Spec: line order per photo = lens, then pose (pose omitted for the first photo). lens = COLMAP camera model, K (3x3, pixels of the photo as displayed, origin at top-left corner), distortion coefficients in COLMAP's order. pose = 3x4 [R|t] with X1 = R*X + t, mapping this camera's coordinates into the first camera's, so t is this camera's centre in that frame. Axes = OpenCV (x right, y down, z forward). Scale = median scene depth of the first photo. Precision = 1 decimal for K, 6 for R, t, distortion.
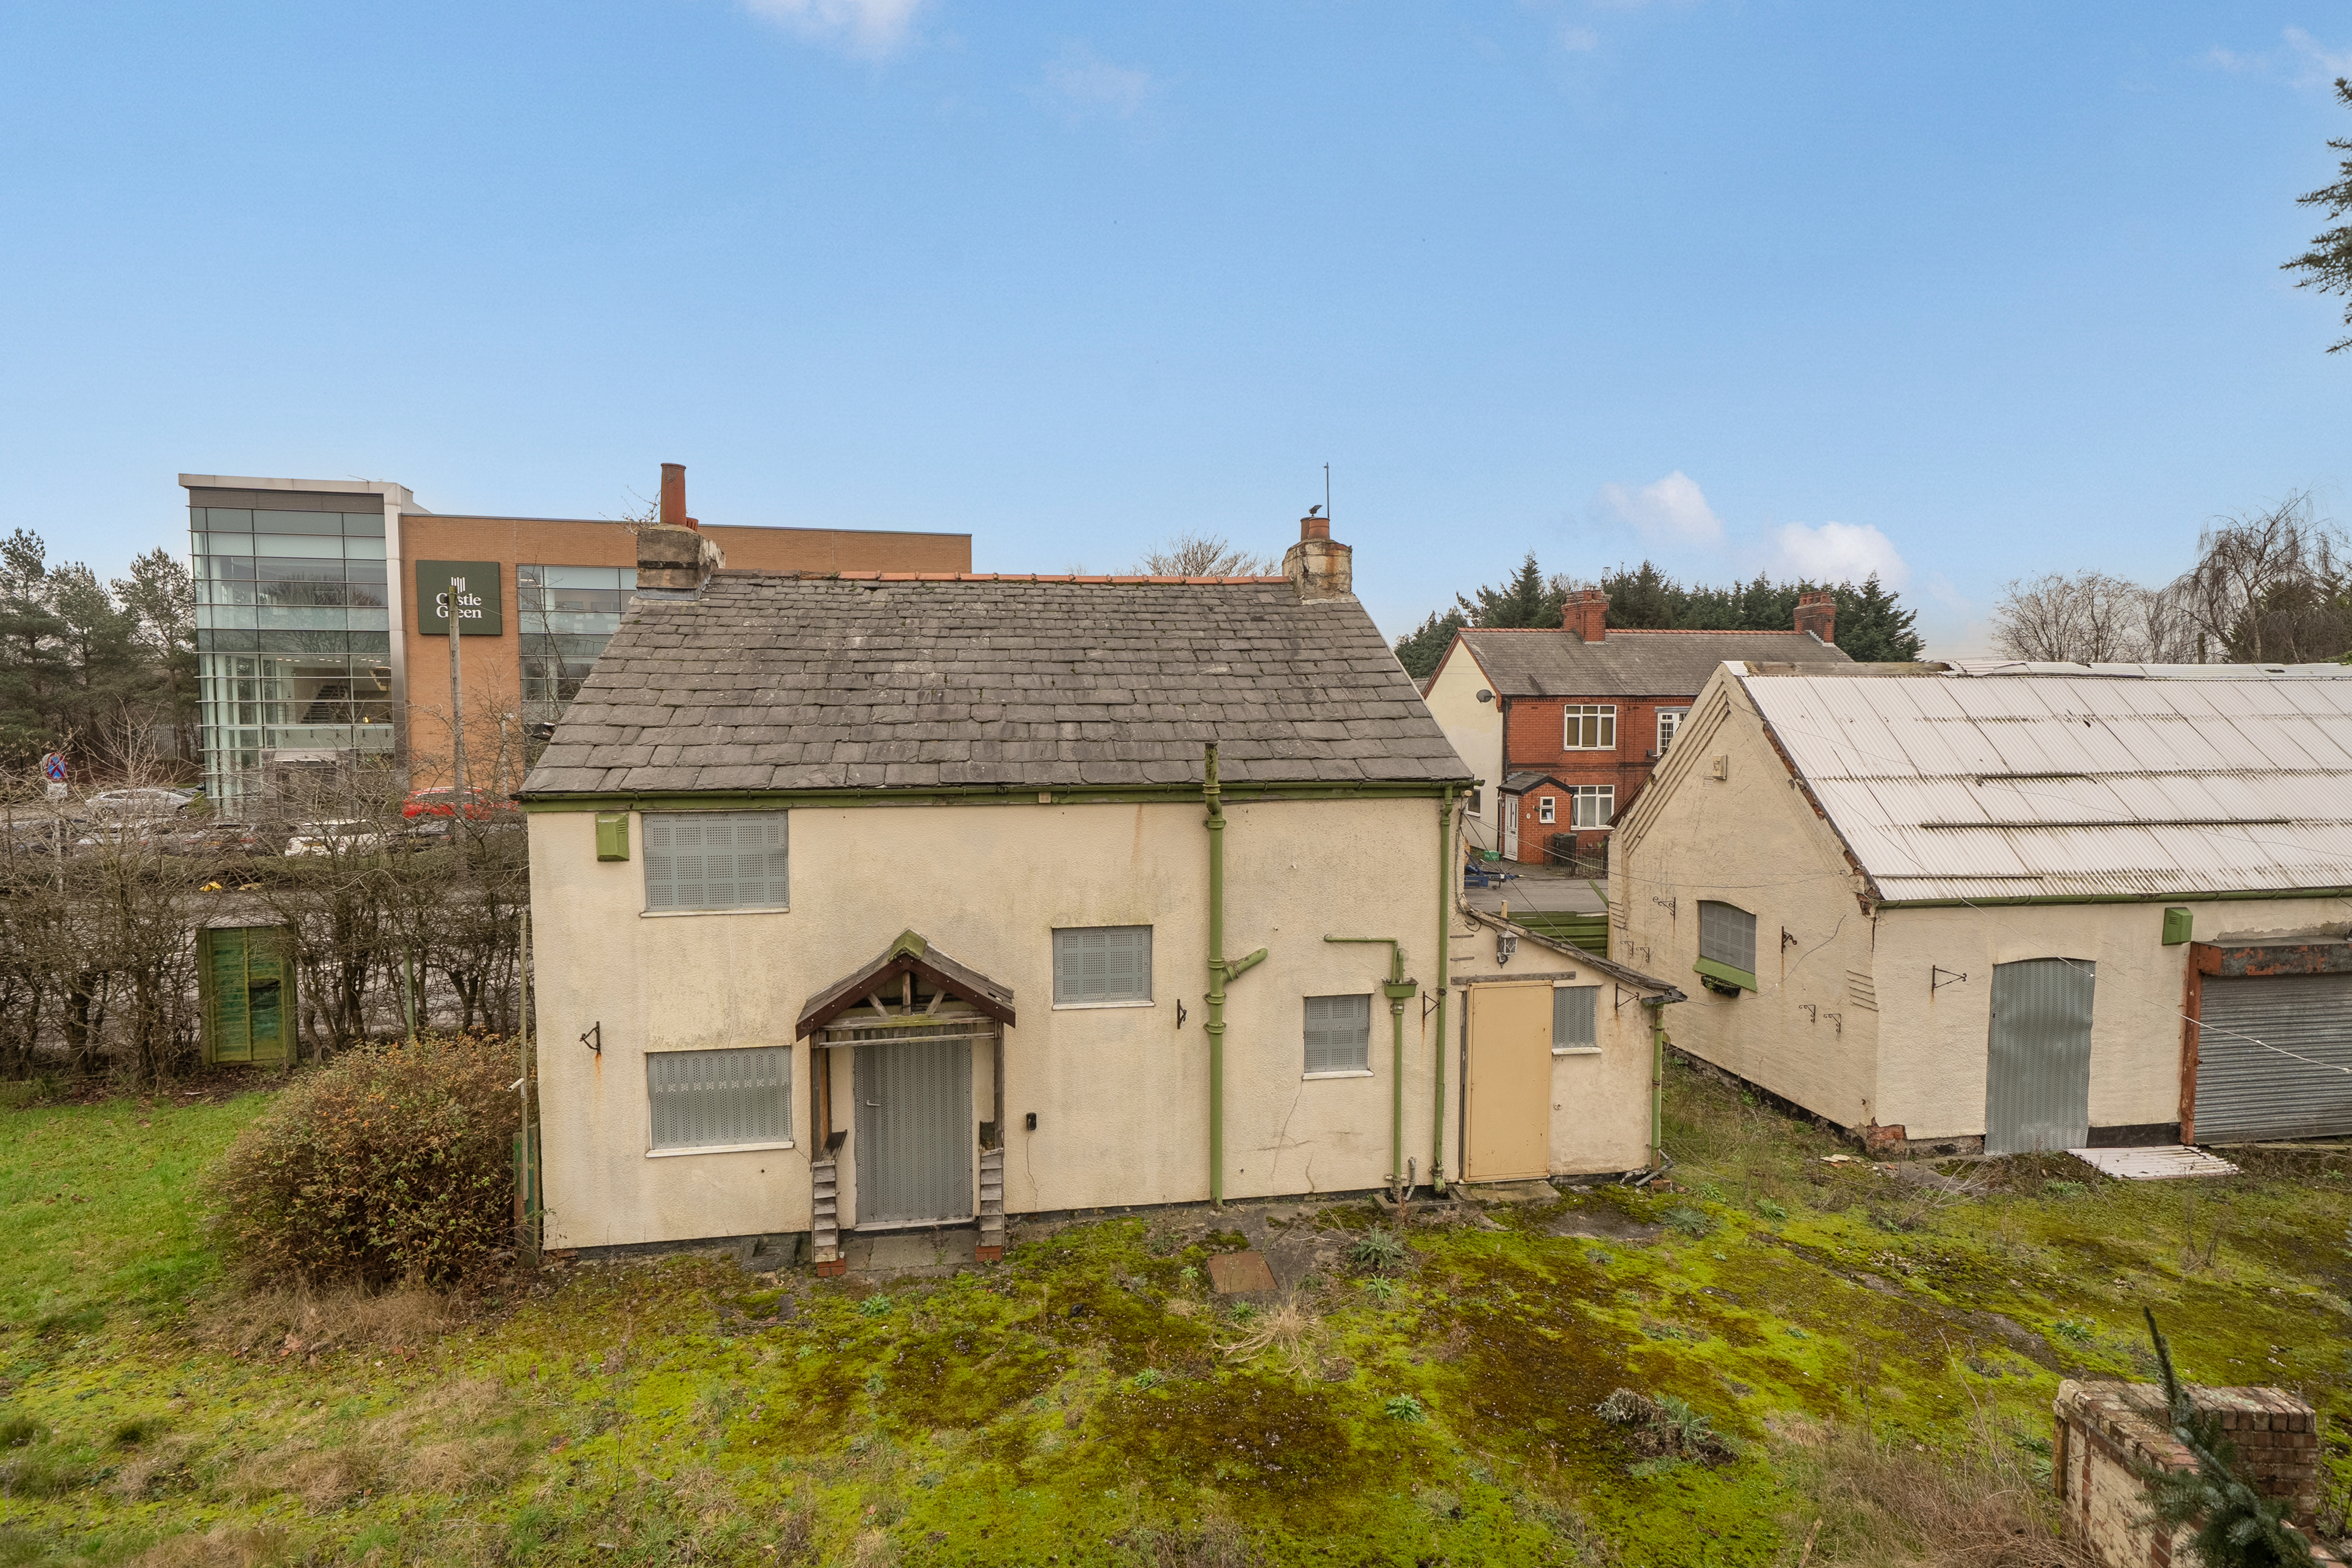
lens RADIAL K [[1060.6, 0, 1183.0], [0, 1060.6, 763.9], [0, 0, 1]] dist [0.000774, -0.000486]
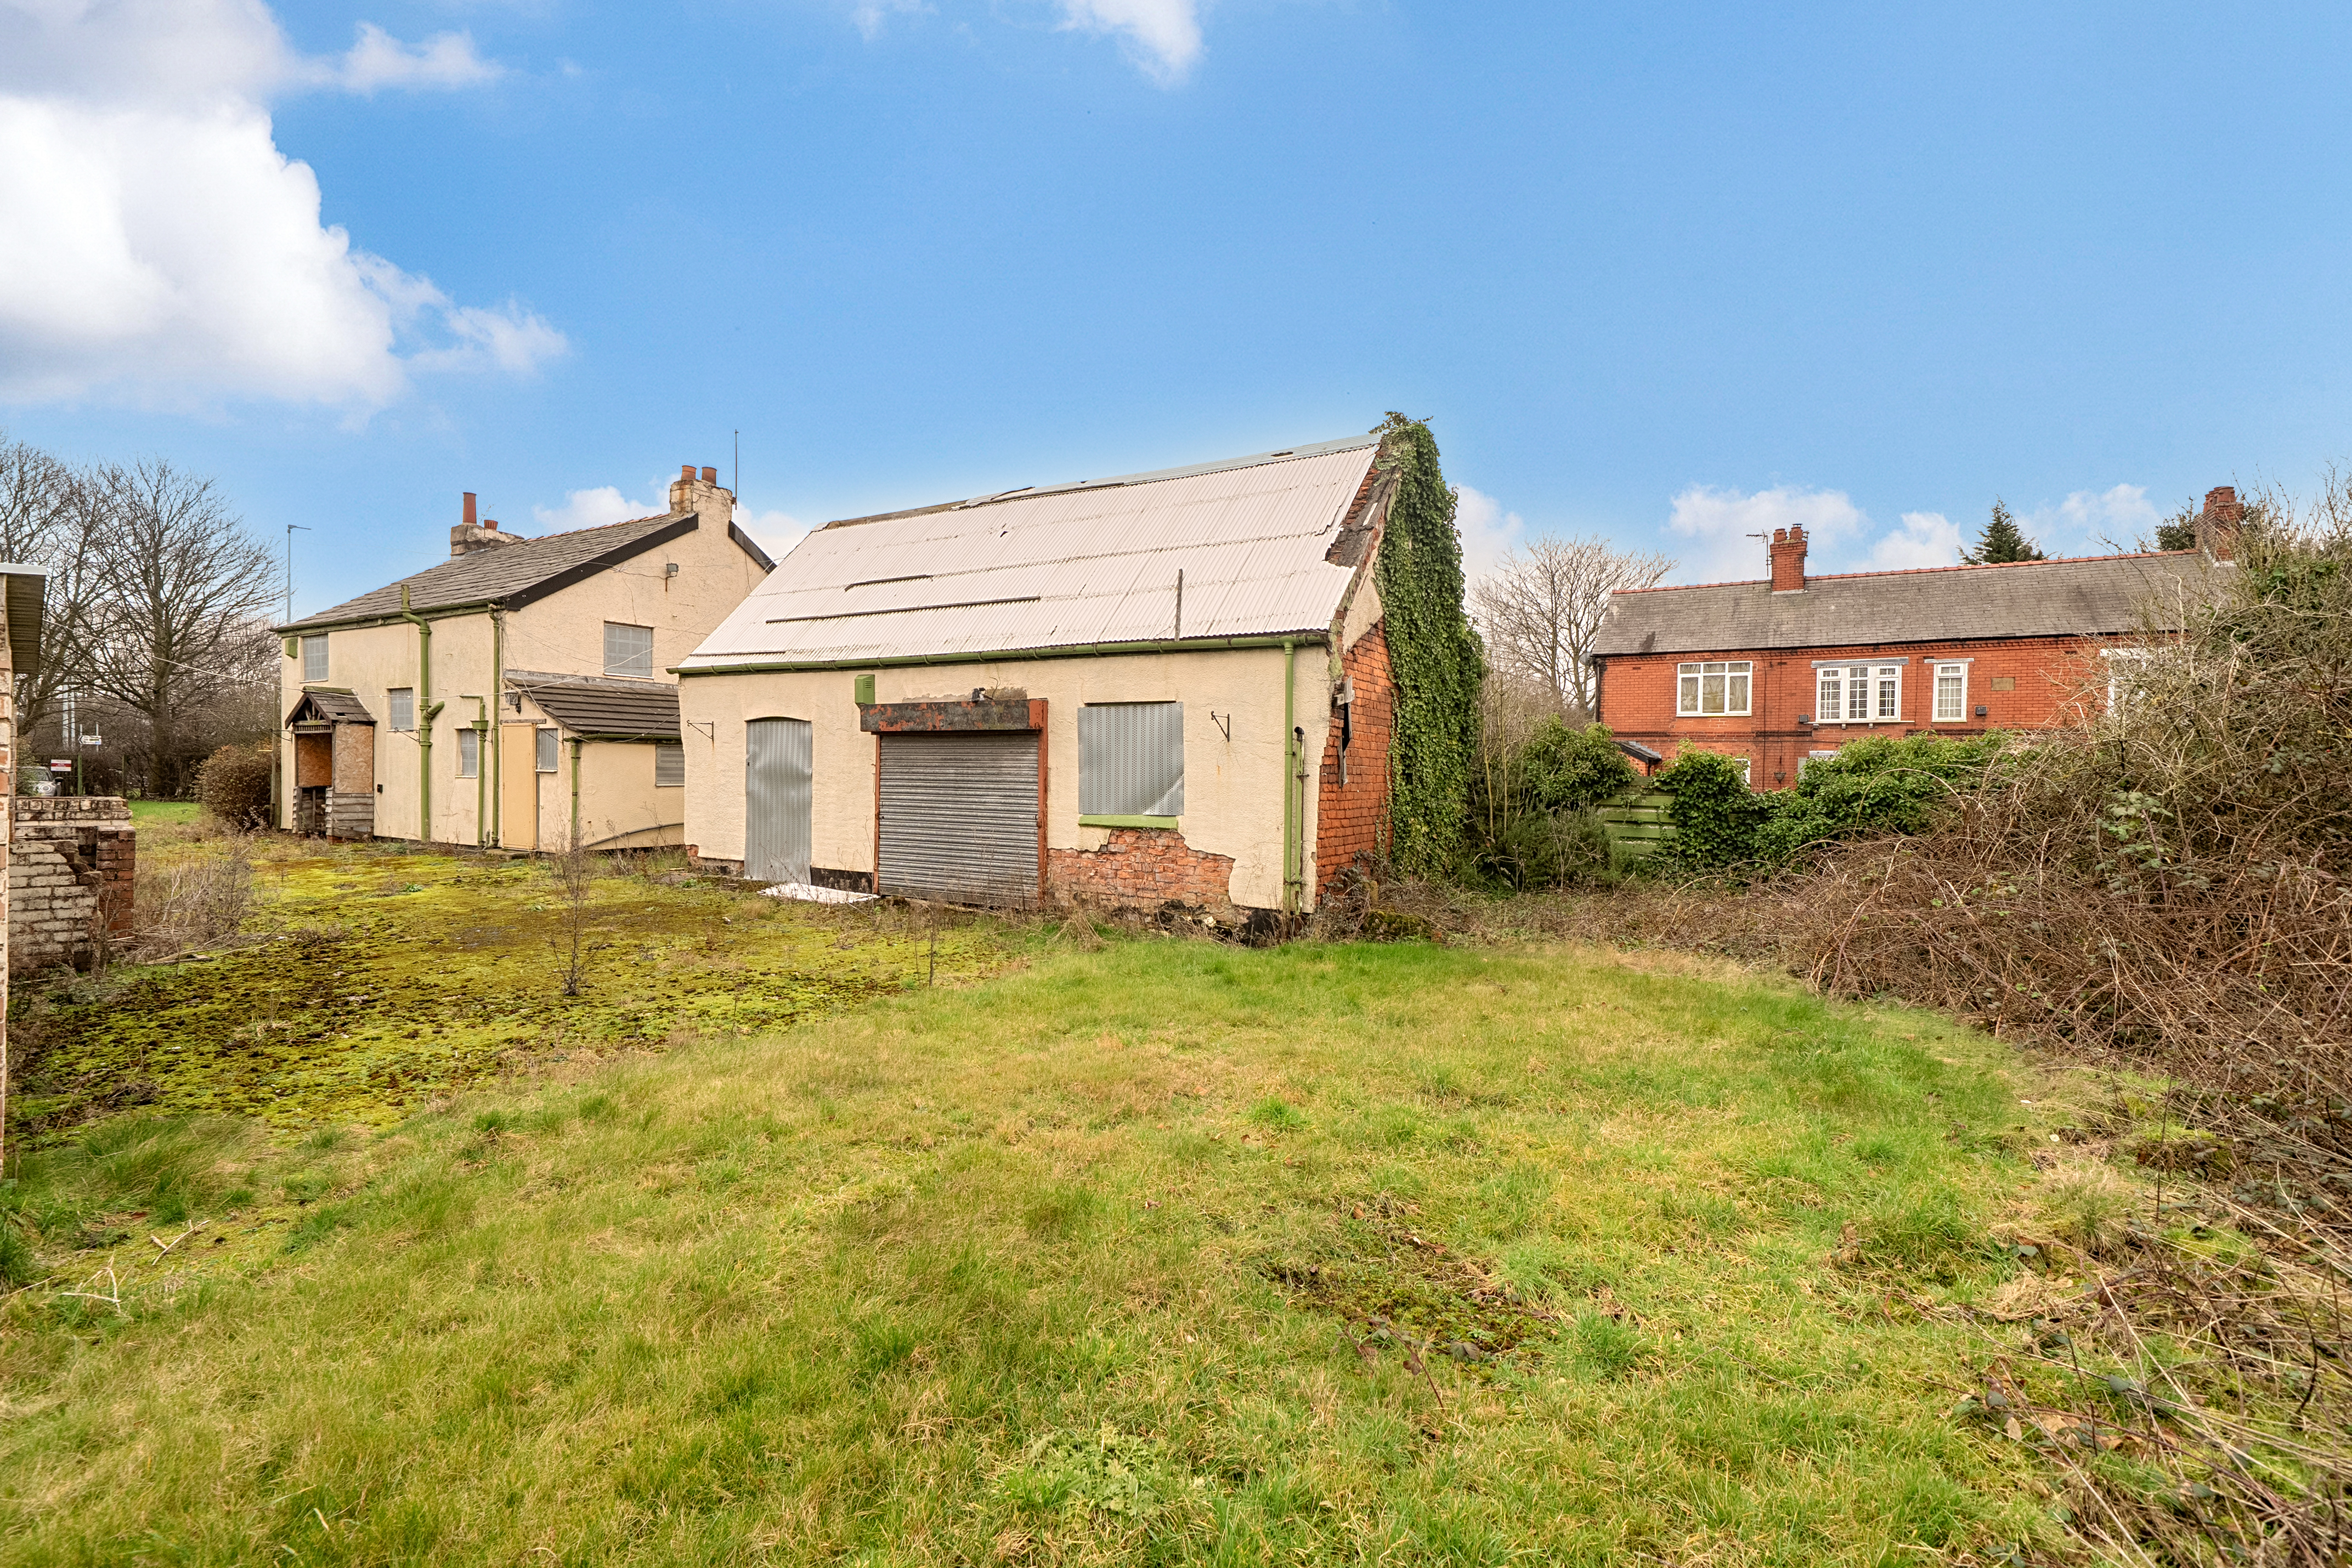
lens RADIAL K [[1060.6, 0, 1179.6], [0, 1060.6, 771.0], [0, 0, 1]] dist [0.000774, -0.000486]
pose [[0.774495, 0.012367, -0.632459, 2.140971], [-0.048354, 0.998041, -0.039698, 0.298907], [0.630730, 0.061327, 0.773576, 0.400027]]
